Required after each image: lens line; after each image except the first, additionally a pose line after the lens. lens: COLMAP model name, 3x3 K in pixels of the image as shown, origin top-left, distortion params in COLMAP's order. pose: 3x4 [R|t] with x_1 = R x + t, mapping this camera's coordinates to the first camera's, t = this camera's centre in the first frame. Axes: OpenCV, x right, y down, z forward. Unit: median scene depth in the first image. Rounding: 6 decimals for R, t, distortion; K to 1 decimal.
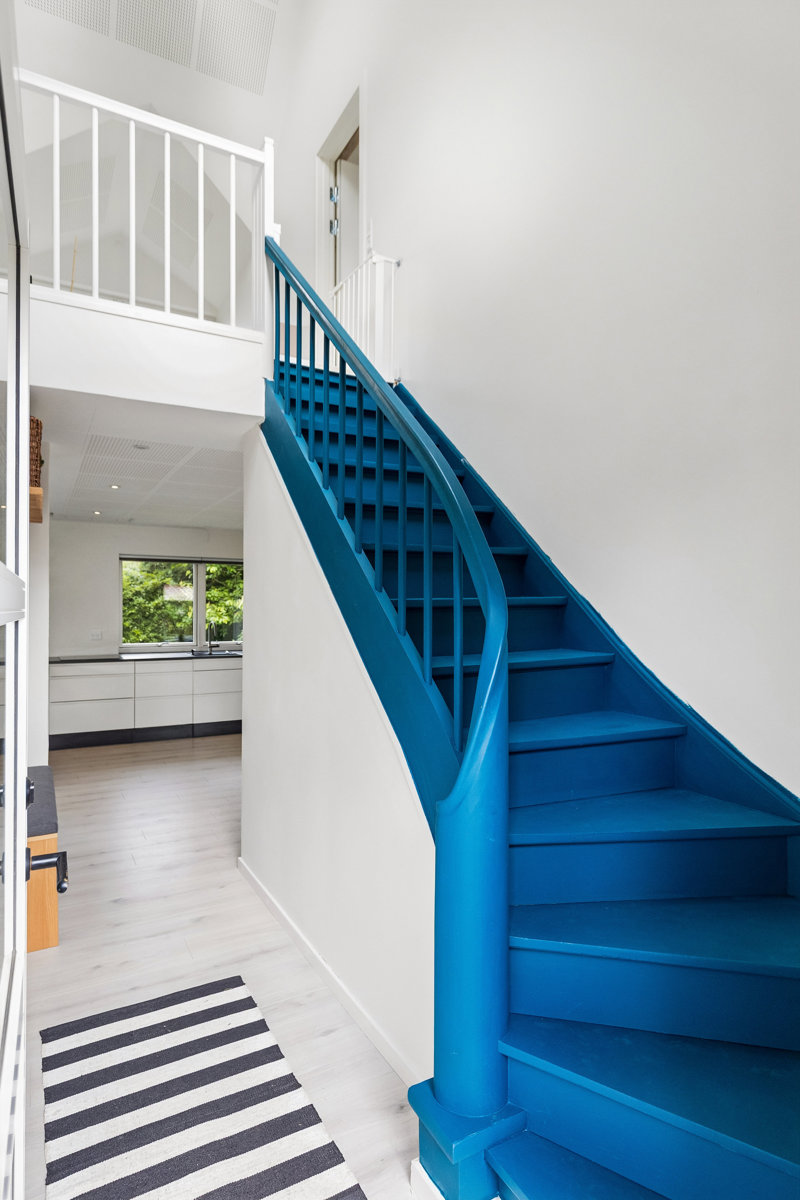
lens RADIAL K [[658.3, 0, 402.3], [0, 658.3, 603.8], [0, 0, 1]] dist [0.002130, 0.000055]
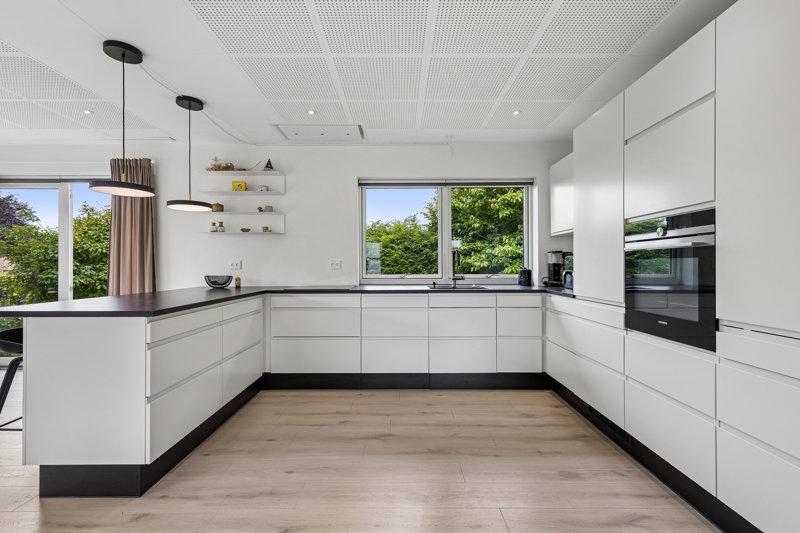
lens RADIAL K [[359.0, 0, 411.4], [0, 359.0, 264.9], [0, 0, 1]] dist [0.002003, -0.000588]
pose [[0.883909, -0.003678, -0.467644, -0.065488], [0.005315, 0.999983, 0.002182, 0.023880], [0.467628, -0.004414, 0.883914, 0.298590]]
